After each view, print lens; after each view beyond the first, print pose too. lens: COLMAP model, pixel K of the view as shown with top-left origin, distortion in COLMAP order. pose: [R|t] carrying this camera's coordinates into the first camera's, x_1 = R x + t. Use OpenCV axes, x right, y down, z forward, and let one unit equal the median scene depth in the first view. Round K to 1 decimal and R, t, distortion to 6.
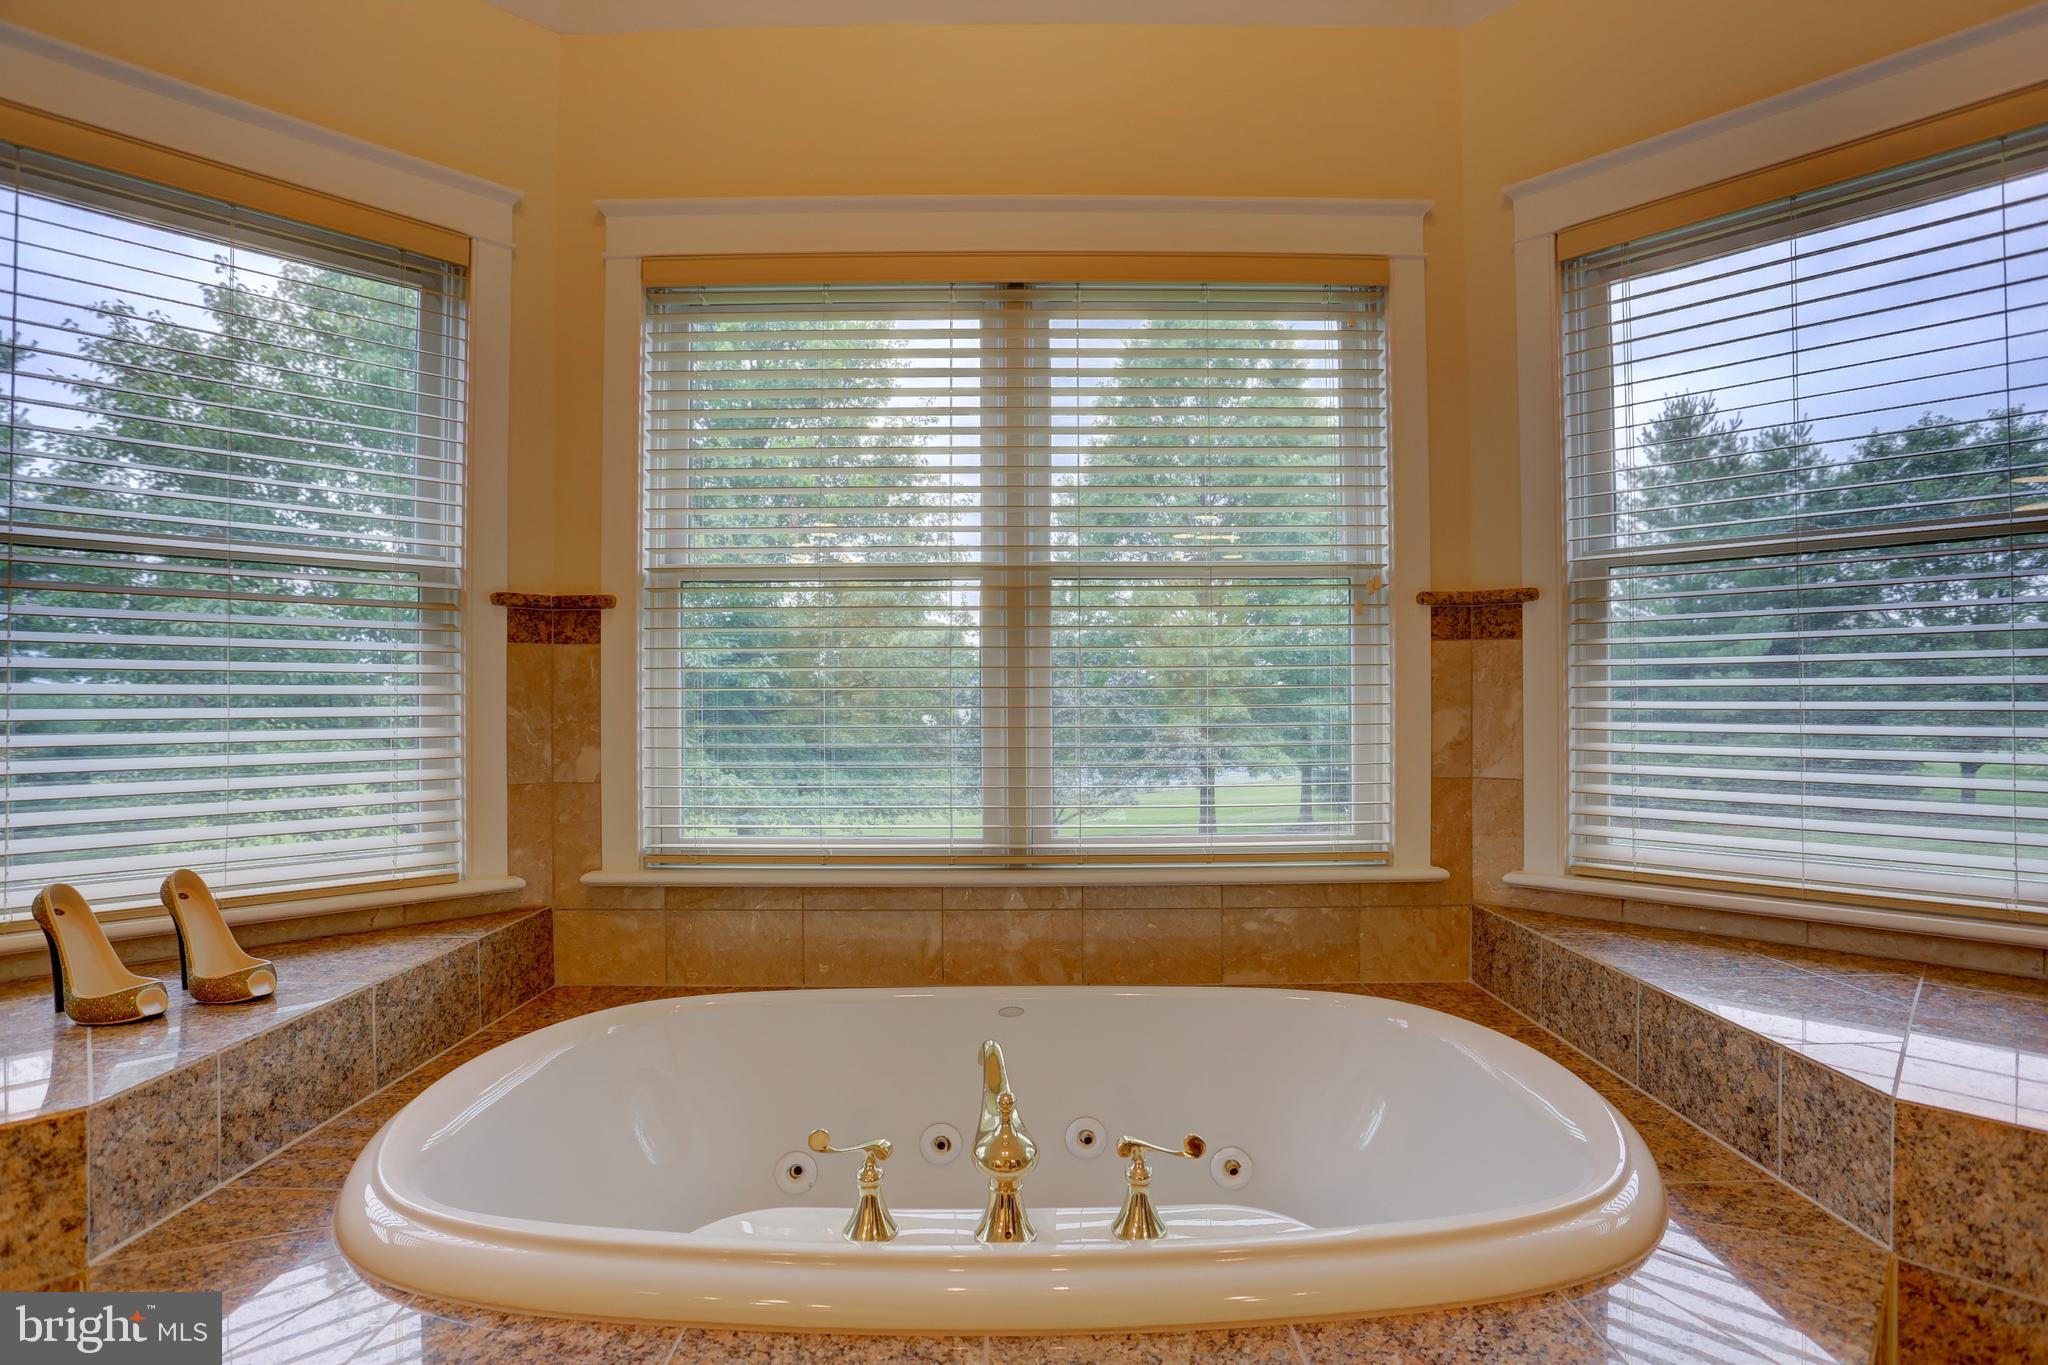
lens RADIAL K [[1005.4, 0, 1024.2], [0, 1005.4, 682.2], [0, 0, 1]] dist [-0.043809, 0.012317]
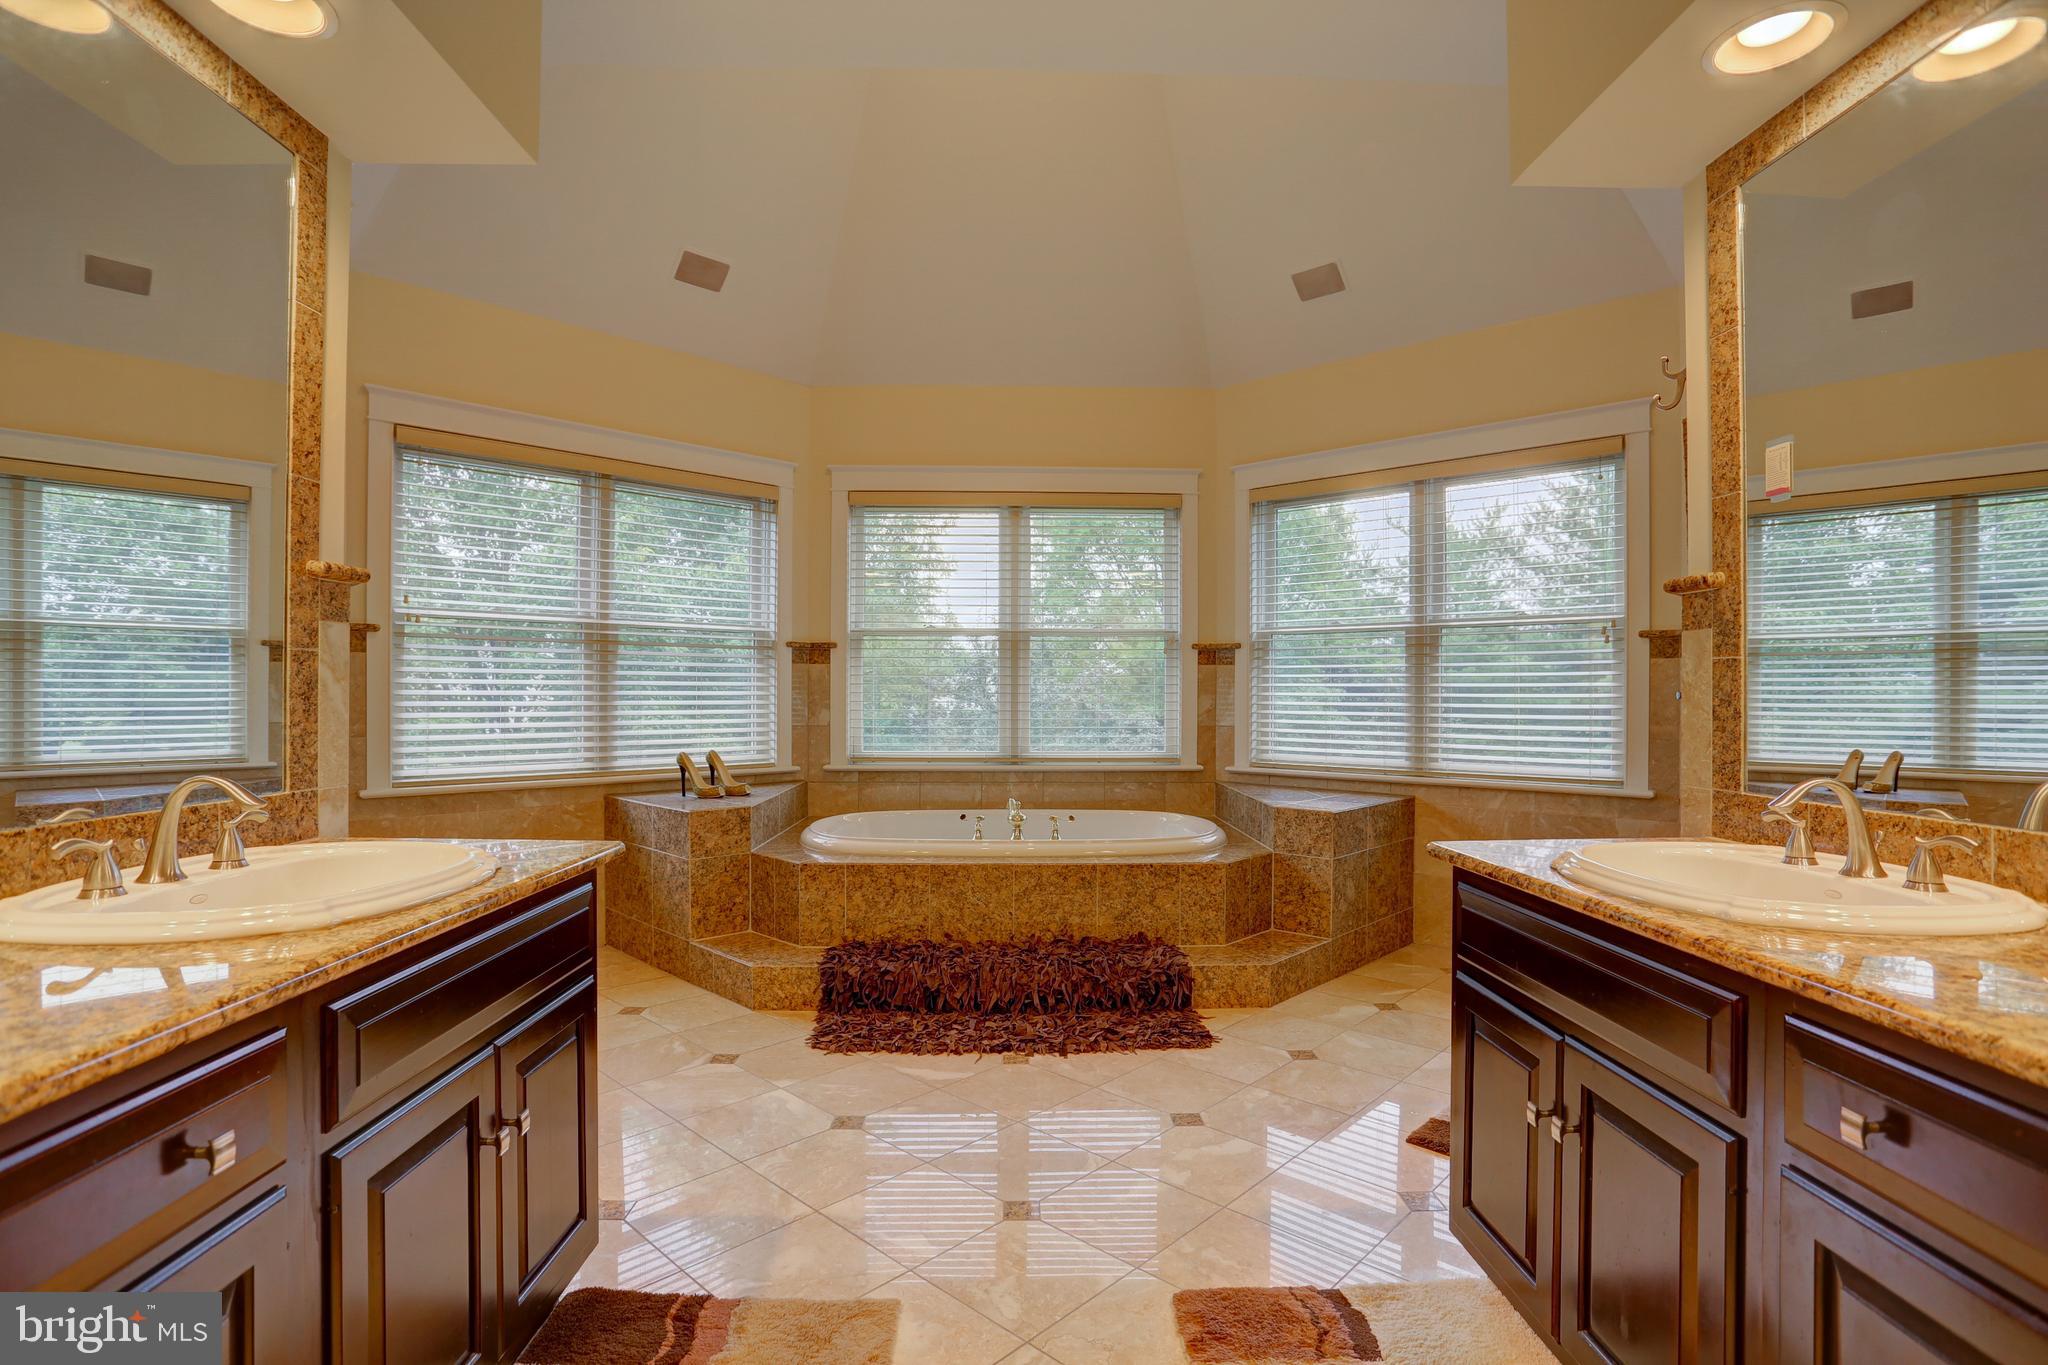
lens RADIAL K [[1005.4, 0, 1033.2], [0, 1005.4, 682.0], [0, 0, 1]] dist [-0.043809, 0.012317]
pose [[0.999433, 0.007130, 0.032892, -0.040914], [-0.007377, 0.999945, 0.007397, -0.017974], [-0.032837, -0.007635, 0.999432, -1.286212]]
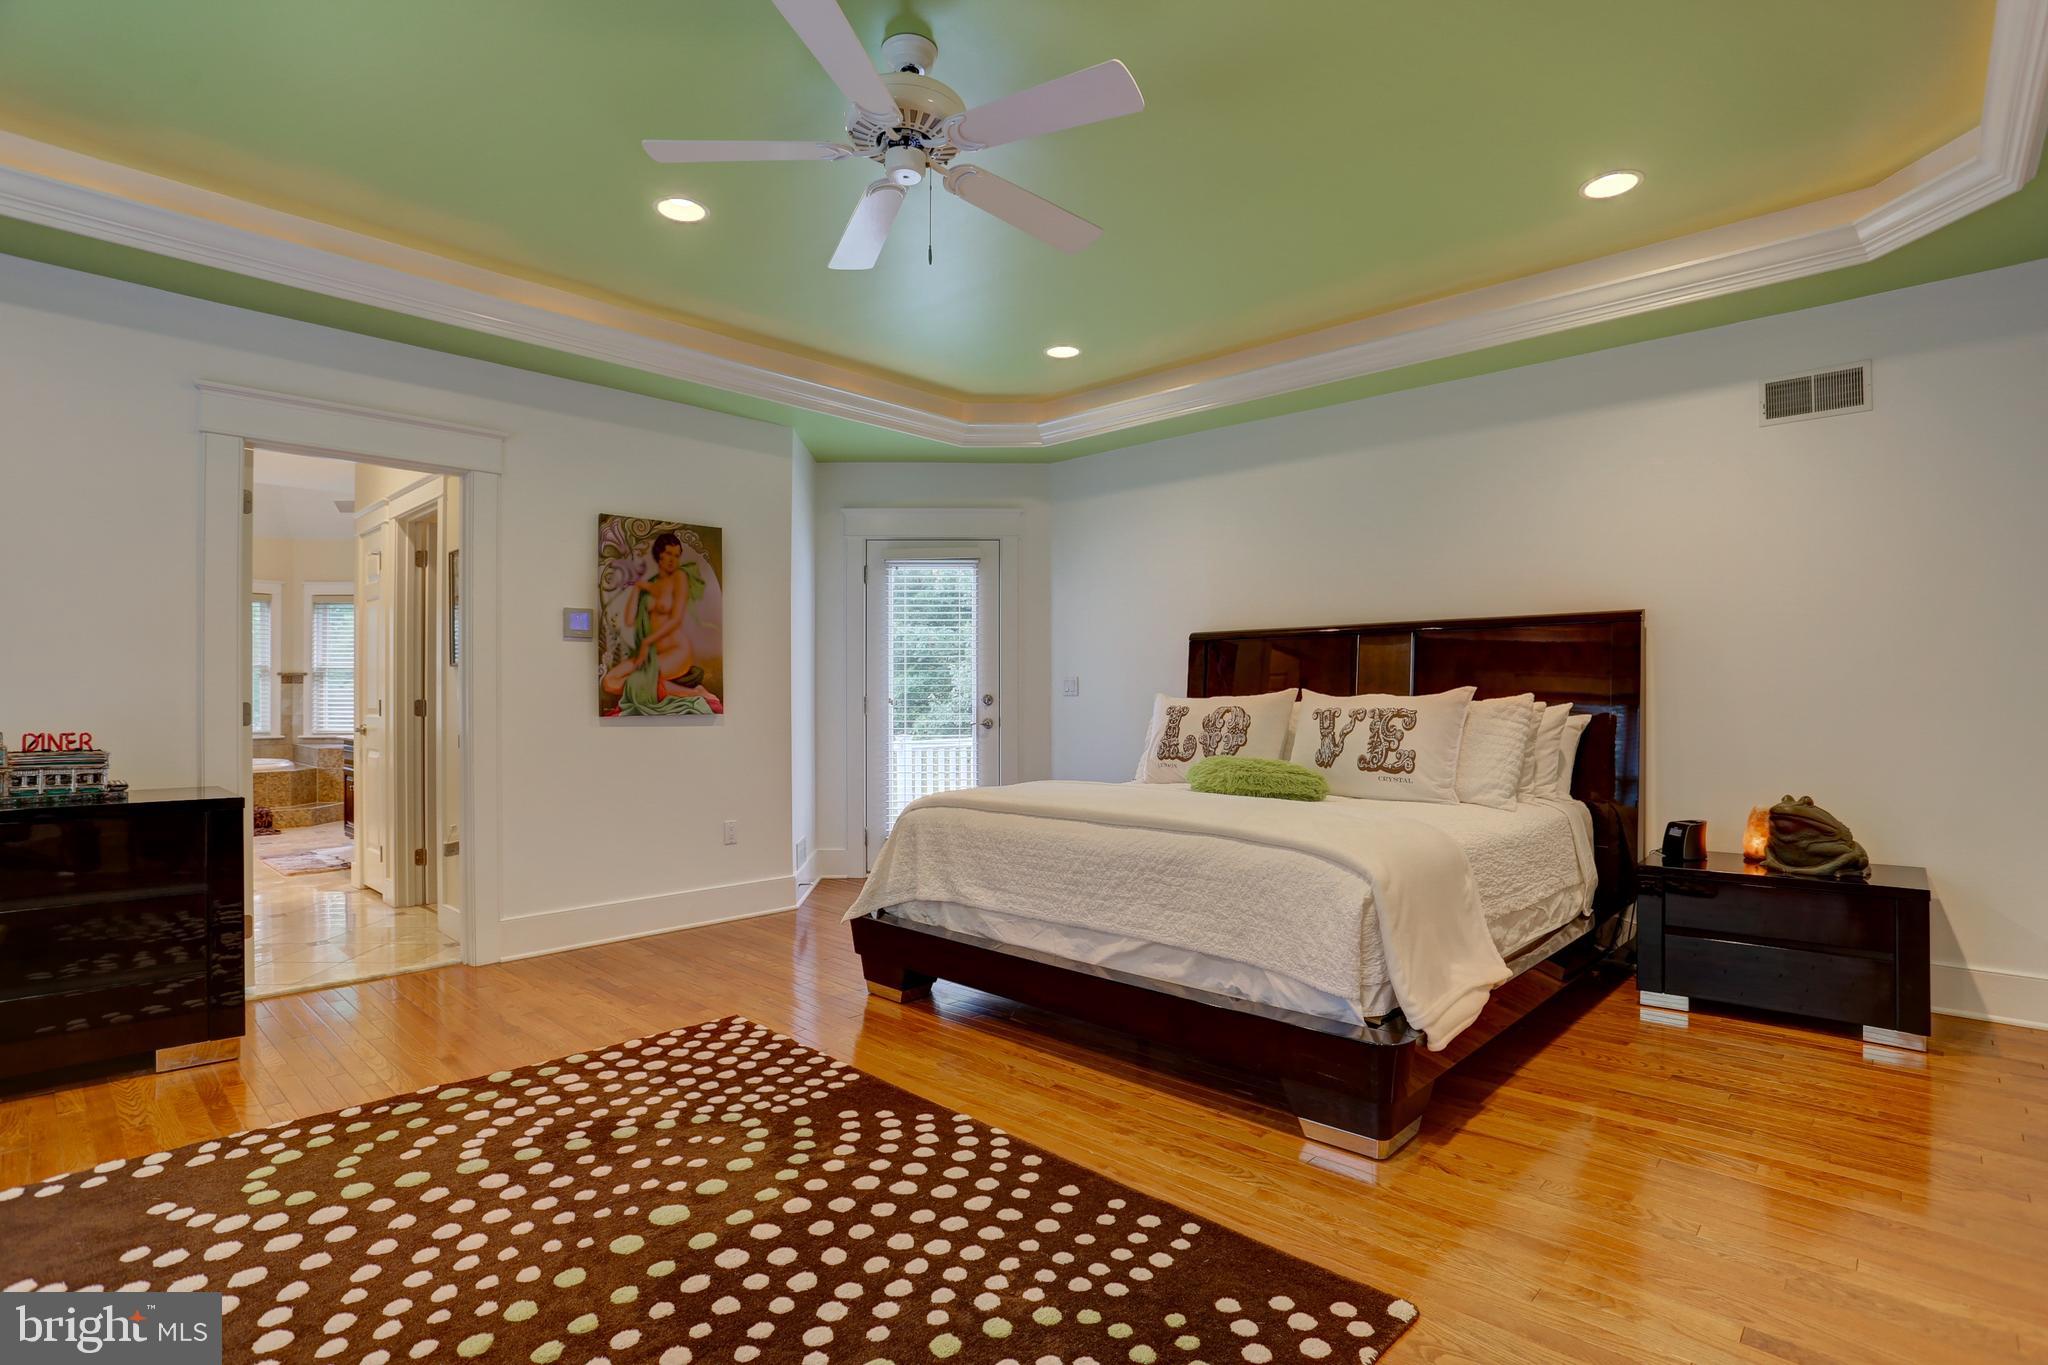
lens RADIAL K [[1005.4, 0, 1023.8], [0, 1005.4, 687.6], [0, 0, 1]] dist [-0.043809, 0.012317]
pose [[0.685653, 0.003163, 0.727921, -0.502930], [-0.013624, 0.999871, 0.008488, -0.106753], [-0.727801, -0.015737, 0.685608, -4.358848]]
